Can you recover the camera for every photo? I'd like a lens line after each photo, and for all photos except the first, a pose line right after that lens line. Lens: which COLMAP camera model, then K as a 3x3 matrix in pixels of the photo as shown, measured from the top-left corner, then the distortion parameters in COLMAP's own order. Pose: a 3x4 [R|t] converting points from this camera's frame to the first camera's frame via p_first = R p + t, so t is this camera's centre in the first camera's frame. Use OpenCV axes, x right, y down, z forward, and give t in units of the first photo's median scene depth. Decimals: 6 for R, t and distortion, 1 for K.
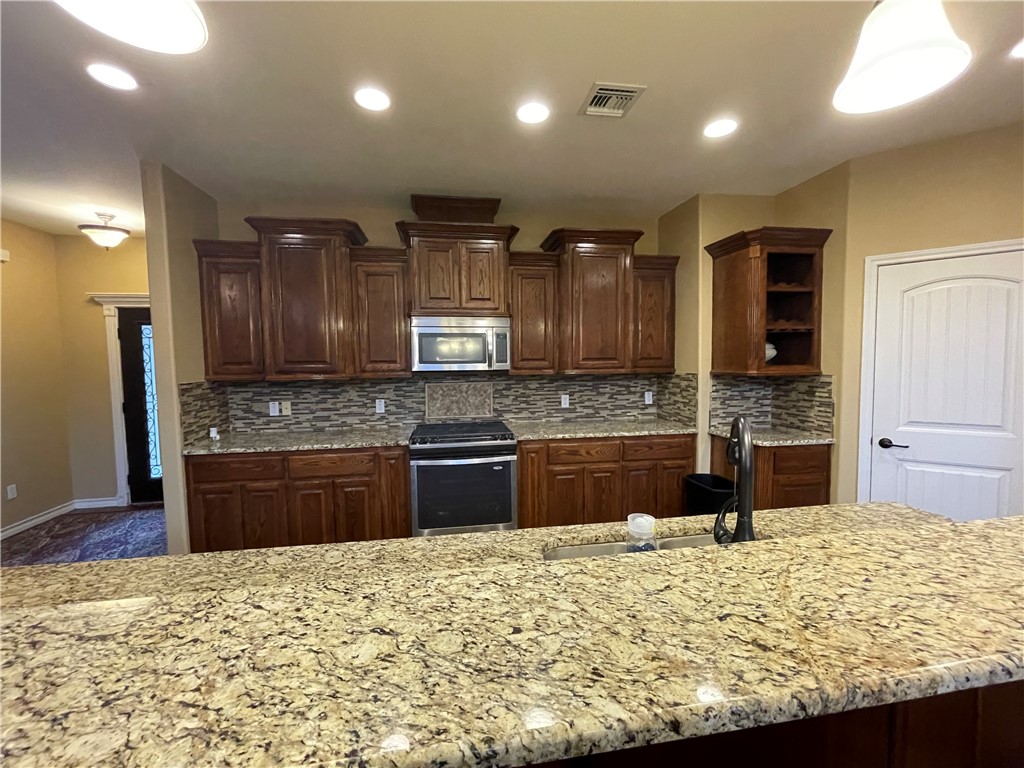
lens RADIAL K [[416.7, 0, 504.2], [0, 416.7, 384.6], [0, 0, 1]] dist [-0.003333, 0.000821]
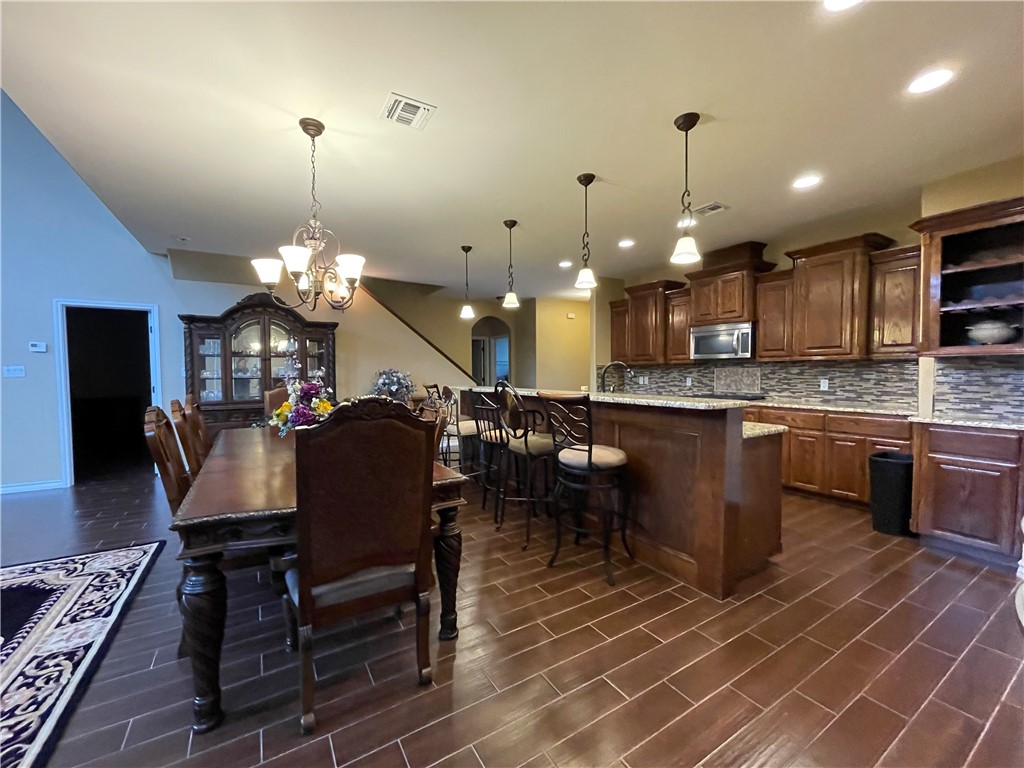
lens RADIAL K [[416.7, 0, 508.9], [0, 416.7, 385.2], [0, 0, 1]] dist [-0.003333, 0.000821]
pose [[0.389874, 0.041728, -0.919922, 0.972843], [-0.055212, 0.998235, 0.021881, 0.071166], [0.919211, 0.042260, 0.391490, -0.312749]]
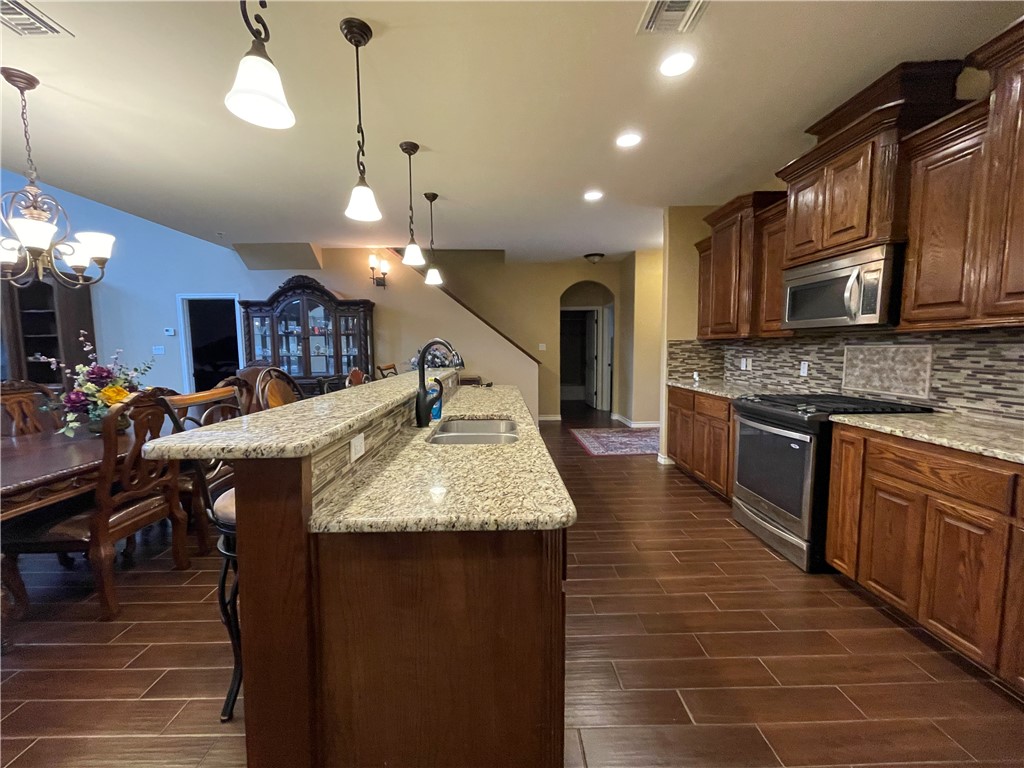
lens RADIAL K [[416.7, 0, 506.7], [0, 416.7, 384.1], [0, 0, 1]] dist [-0.003333, 0.000821]
pose [[-0.134799, 0.101803, -0.985629, 0.737707], [-0.050372, 0.992718, 0.109424, 0.017778], [0.989592, 0.064399, -0.128689, 0.474414]]
